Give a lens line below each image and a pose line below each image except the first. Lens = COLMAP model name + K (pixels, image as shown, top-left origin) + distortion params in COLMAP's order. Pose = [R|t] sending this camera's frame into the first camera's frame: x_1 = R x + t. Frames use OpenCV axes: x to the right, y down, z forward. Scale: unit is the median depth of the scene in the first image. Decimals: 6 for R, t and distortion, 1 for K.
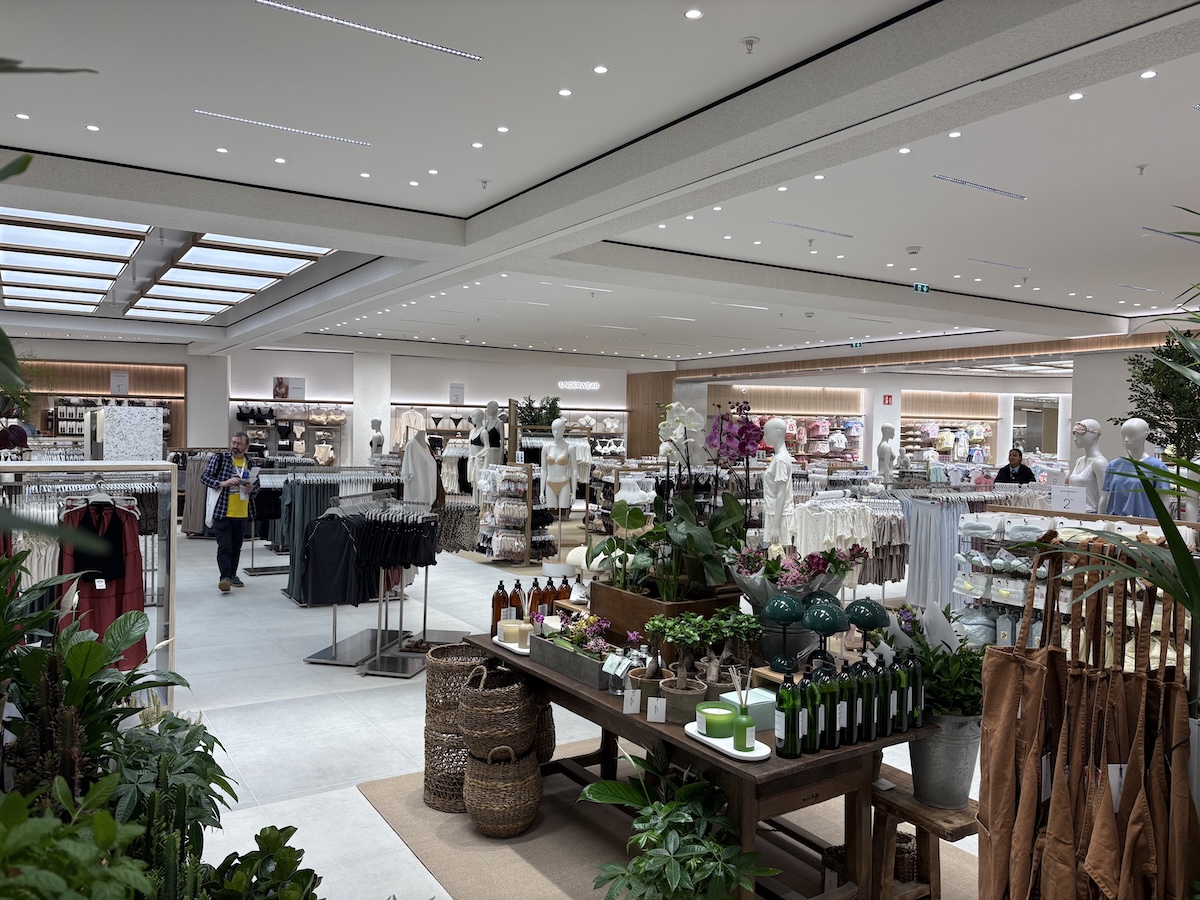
lens RADIAL K [[899.1, 0, 607.5], [0, 899.1, 447.9], [0, 0, 1]] dist [0.124577, -0.276074]
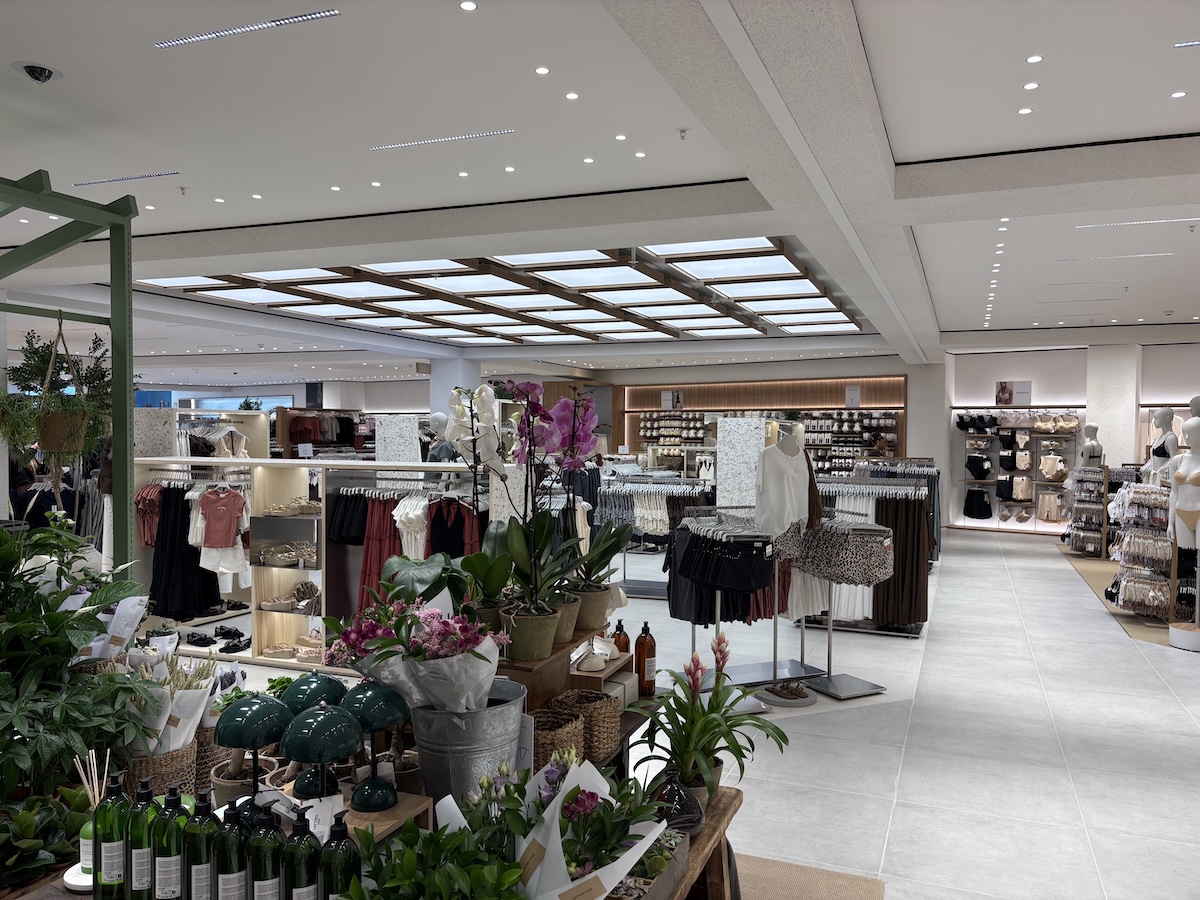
lens RADIAL K [[904.4, 0, 600.0], [0, 904.4, 450.0], [0, 0, 1]] dist [0.005094, -0.009661]
pose [[0.570765, 0.000957, -0.821113, 0.155135], [-0.010576, 0.999925, -0.006186, 0.000862], [0.821045, 0.012214, 0.570732, 0.150061]]
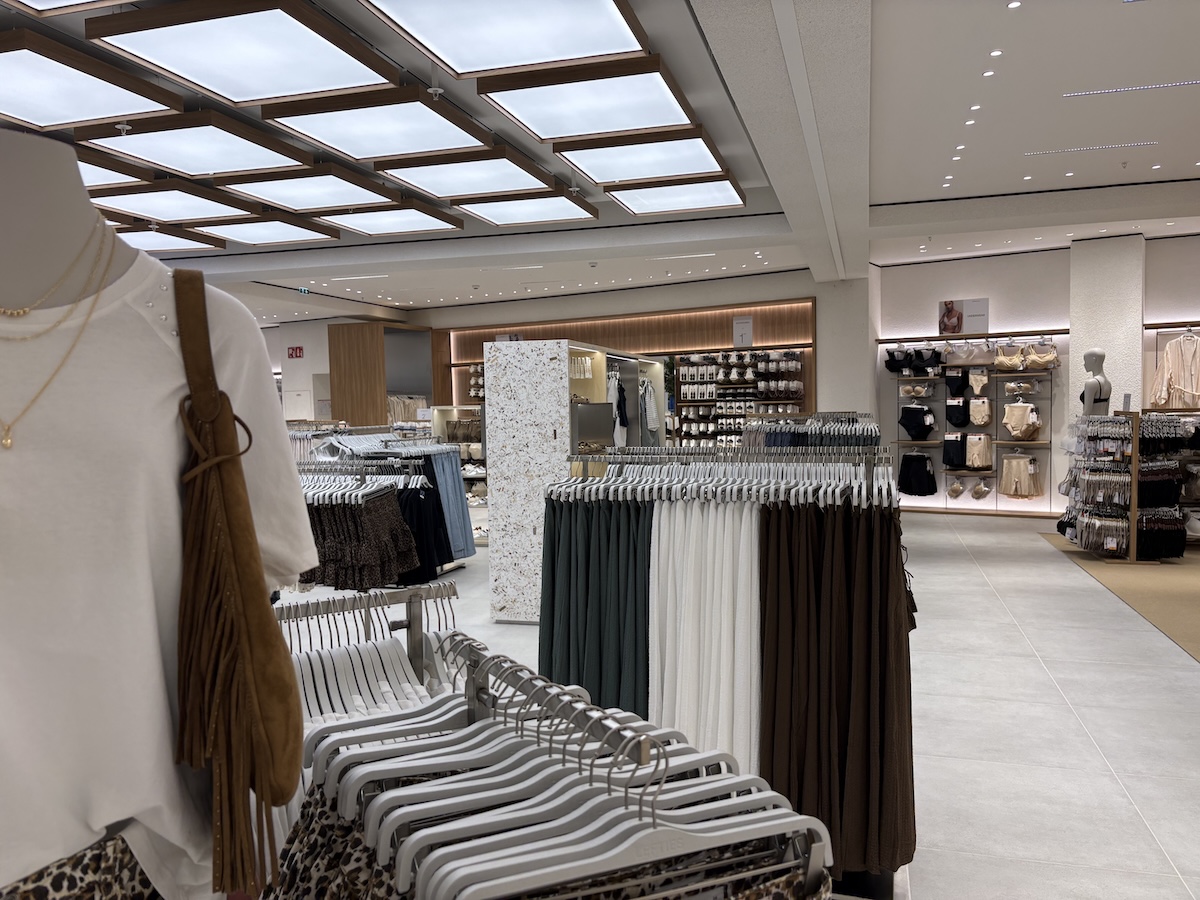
lens RADIAL K [[899.1, 0, 607.5], [0, 899.1, 447.9], [0, 0, 1]] dist [0.124577, -0.276074]
pose [[0.654634, 0.005112, -0.755929, -0.029783], [0.020250, 0.999500, 0.024295, 0.005938], [0.755675, -0.031212, 0.654203, 0.391054]]
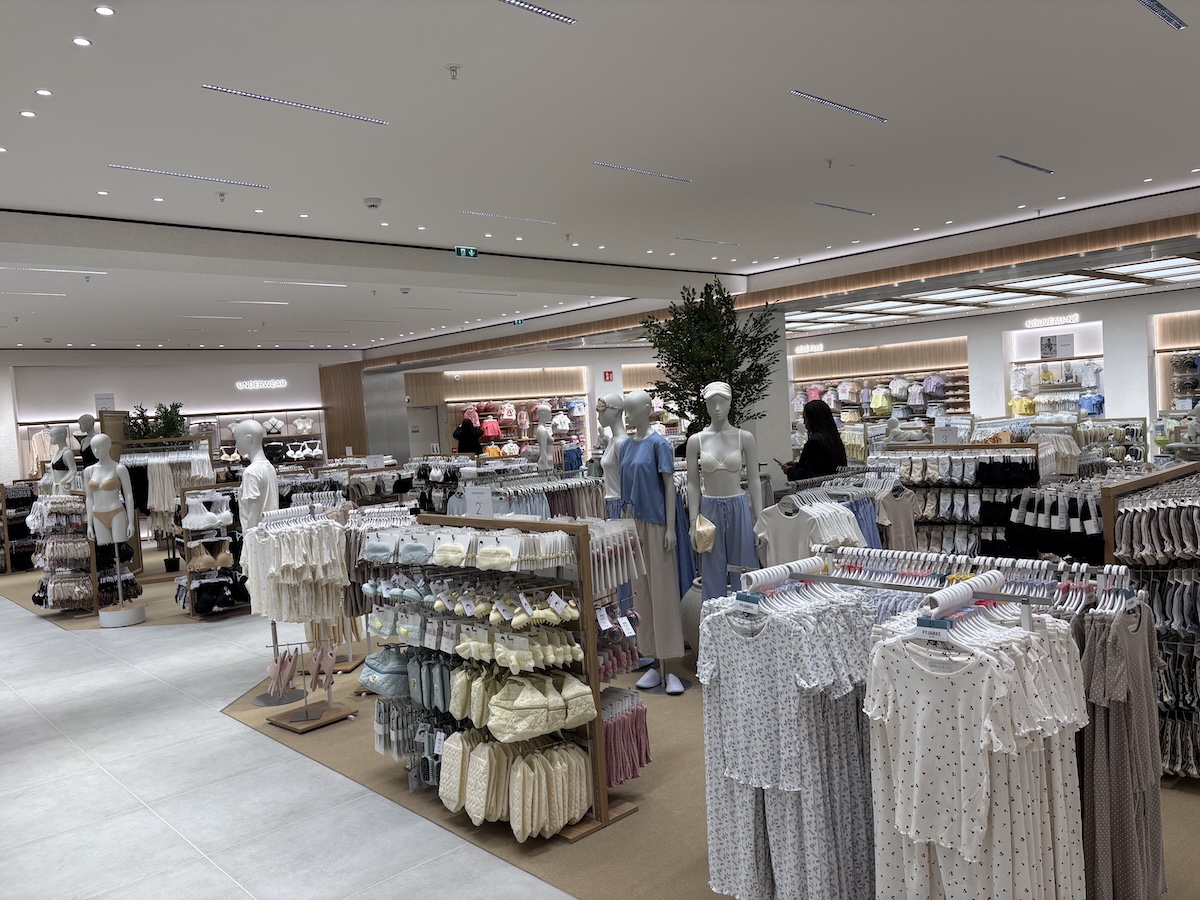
lens RADIAL K [[890.4, 0, 634.1], [0, 890.4, 456.6], [0, 0, 1]] dist [0.057152, -0.096264]
pose [[0.974709, -0.091348, 0.203955, 0.153780], [0.085538, 0.995642, 0.037142, -0.000442], [-0.206459, -0.018757, 0.978276, 0.067415]]
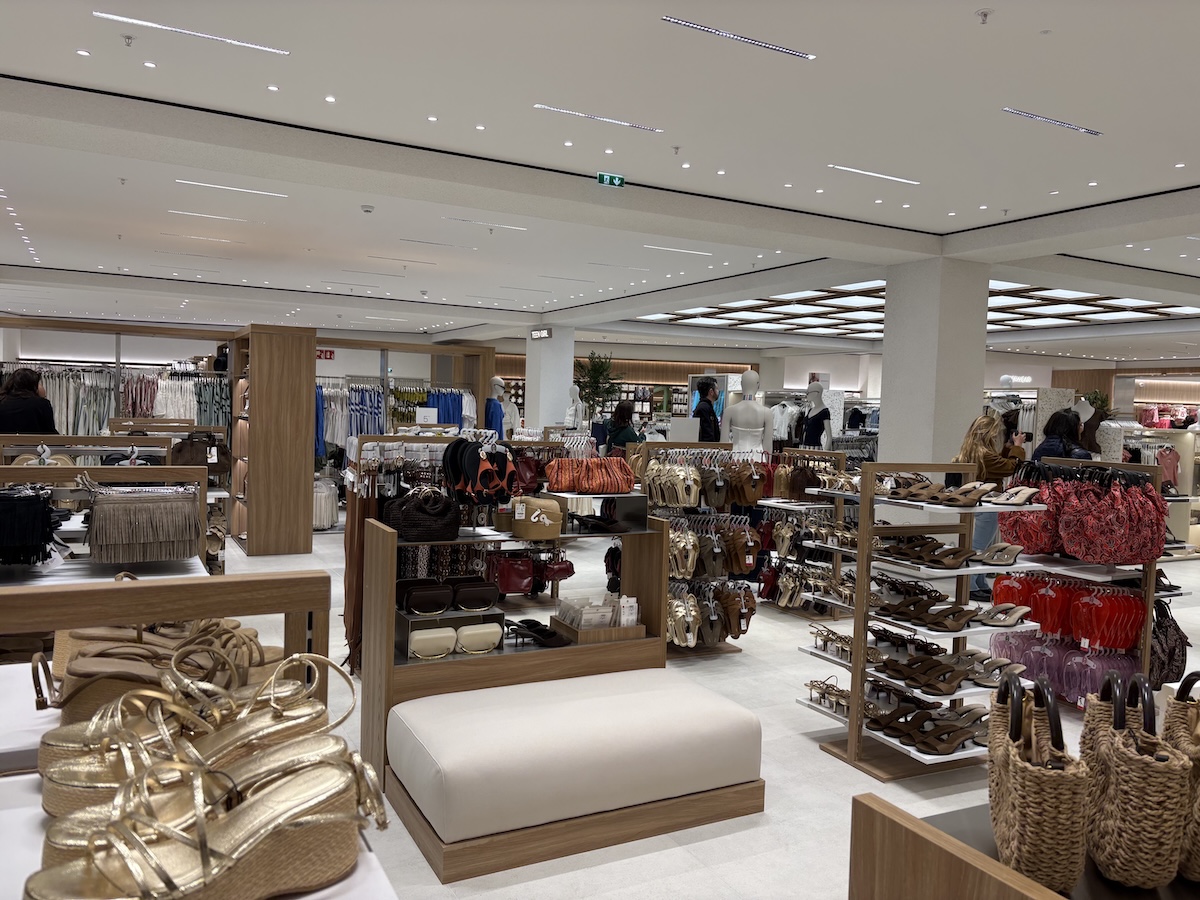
lens RADIAL K [[904.4, 0, 600.0], [0, 904.4, 450.0], [0, 0, 1]] dist [0.005094, -0.009661]
pose [[0.995943, 0.011762, -0.089212, -0.559185], [-0.010597, 0.999852, 0.013528, 0.022047], [0.089358, -0.012528, 0.995921, -0.375495]]
